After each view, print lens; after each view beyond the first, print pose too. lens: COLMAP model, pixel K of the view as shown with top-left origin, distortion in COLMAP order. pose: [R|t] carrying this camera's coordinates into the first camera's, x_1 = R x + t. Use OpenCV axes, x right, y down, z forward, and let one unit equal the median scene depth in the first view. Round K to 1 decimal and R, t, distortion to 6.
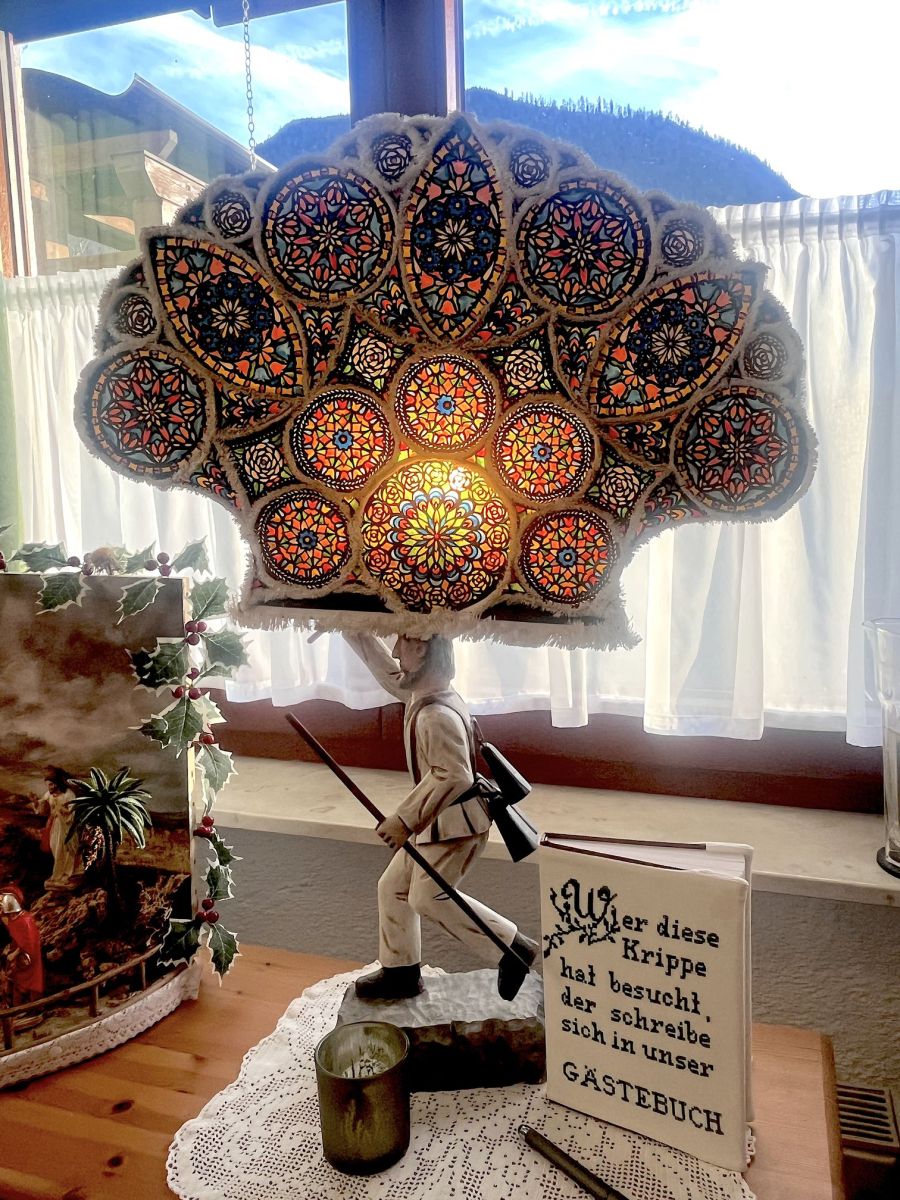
lens RADIAL K [[897.8, 0, 451.6], [0, 897.8, 594.4], [0, 0, 1]] dist [-0.006864, 0.002428]
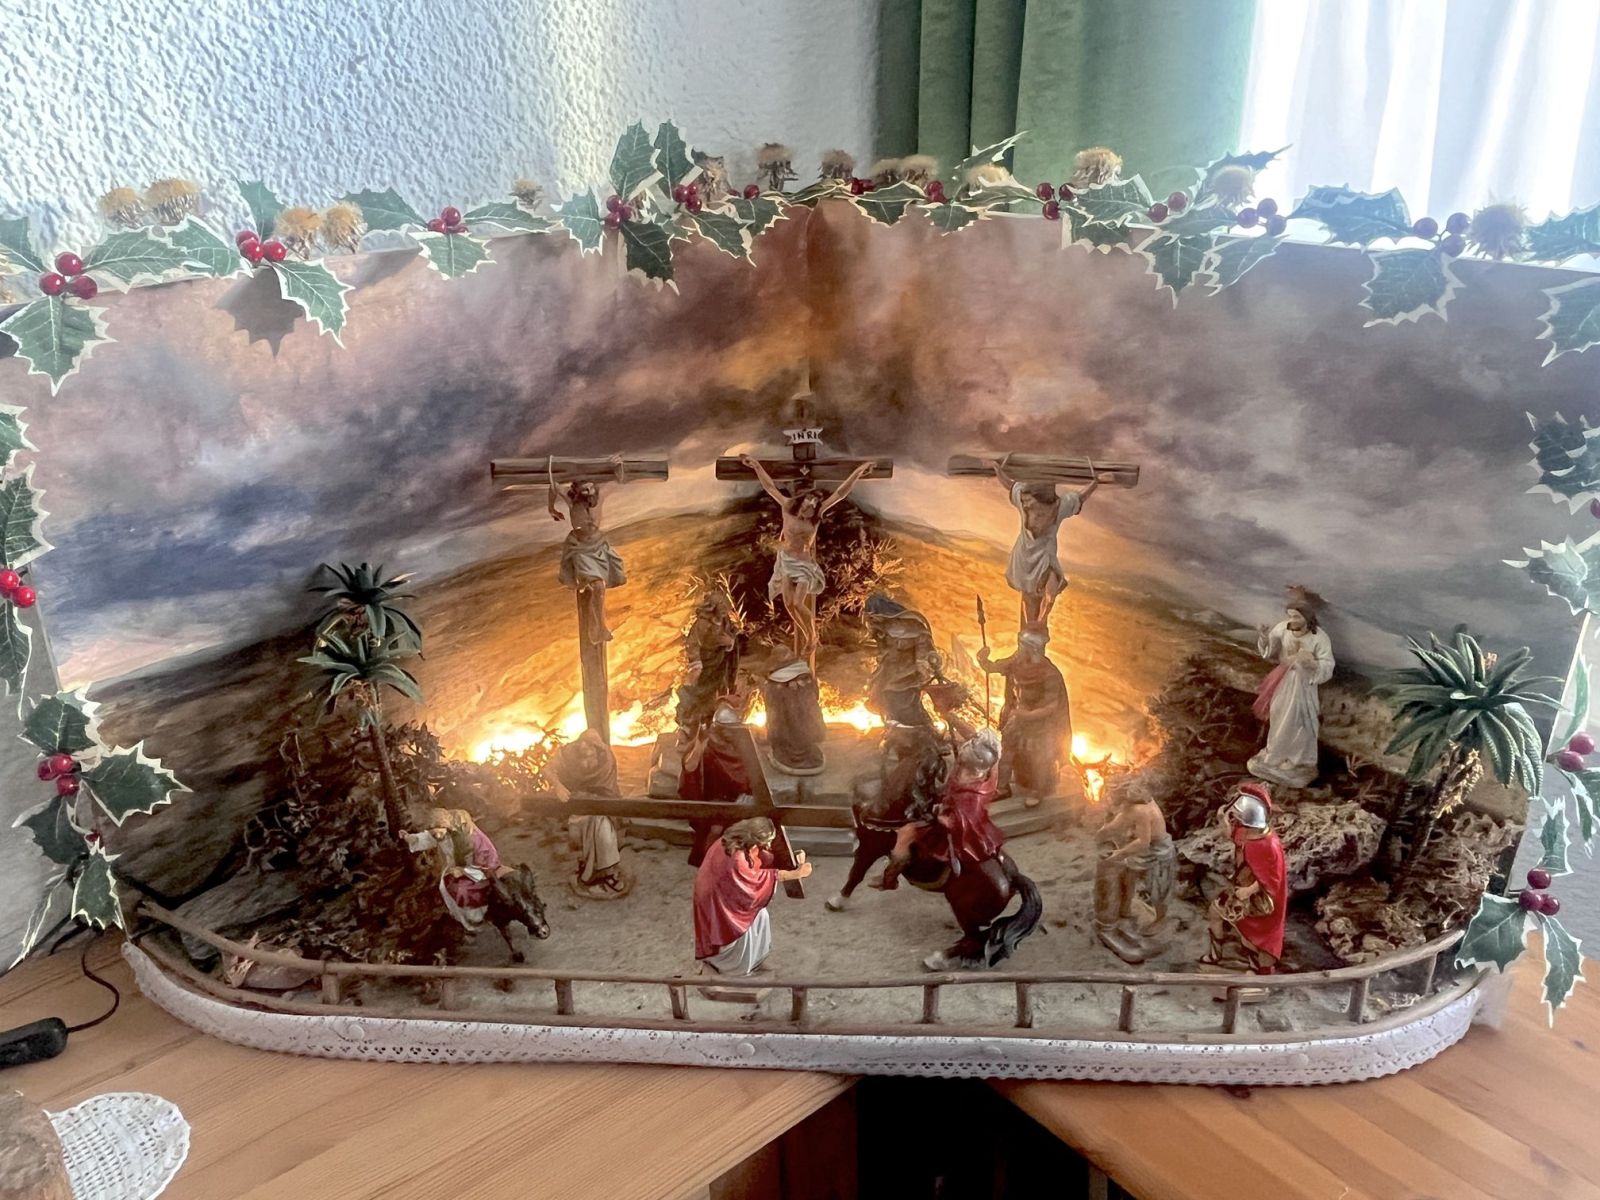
lens RADIAL K [[1197.1, 0, 781.8], [0, 1197.1, 594.7], [0, 0, 1]] dist [-0.006864, 0.002428]
pose [[0.844136, 0.221052, -0.488437, -0.355012], [-0.077557, 0.951809, 0.296723, -0.010402], [0.530489, -0.212593, 0.820601, 0.174724]]
